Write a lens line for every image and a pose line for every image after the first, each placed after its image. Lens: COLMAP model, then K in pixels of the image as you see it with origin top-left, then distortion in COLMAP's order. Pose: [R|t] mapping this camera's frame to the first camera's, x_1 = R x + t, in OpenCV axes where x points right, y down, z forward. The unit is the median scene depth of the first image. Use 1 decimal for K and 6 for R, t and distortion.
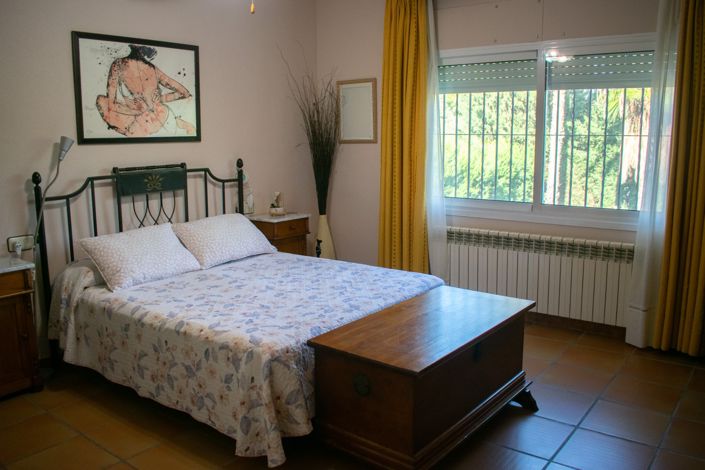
lens RADIAL K [[576.0, 0, 352.5], [0, 576.0, 235.0], [0, 0, 1]] dist [-0.084464, 0.002221]
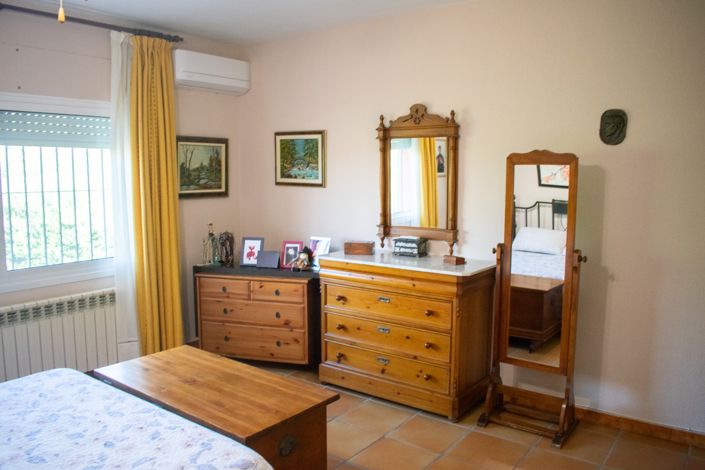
lens RADIAL K [[557.0, 0, 352.5], [0, 557.0, 235.0], [0, 0, 1]] dist [-0.103073, -0.001137]
pose [[-0.021350, -0.100091, 0.994749, -0.561977], [0.171961, 0.979780, 0.102276, -0.112318], [-0.984872, 0.173242, -0.003707, 0.506690]]
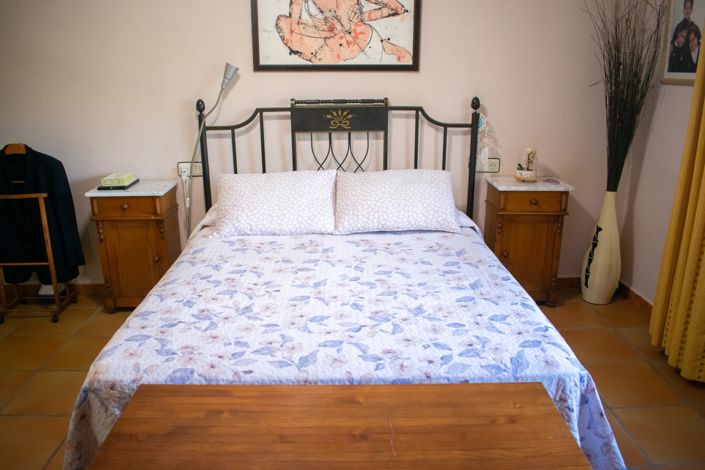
lens RADIAL K [[557.0, 0, 352.5], [0, 557.0, 235.0], [0, 0, 1]] dist [-0.103073, -0.001137]
pose [[0.638987, 0.231918, -0.733423, 0.318127], [-0.138147, 0.972564, 0.187178, -0.086221], [0.756711, -0.018284, 0.653494, 0.500556]]
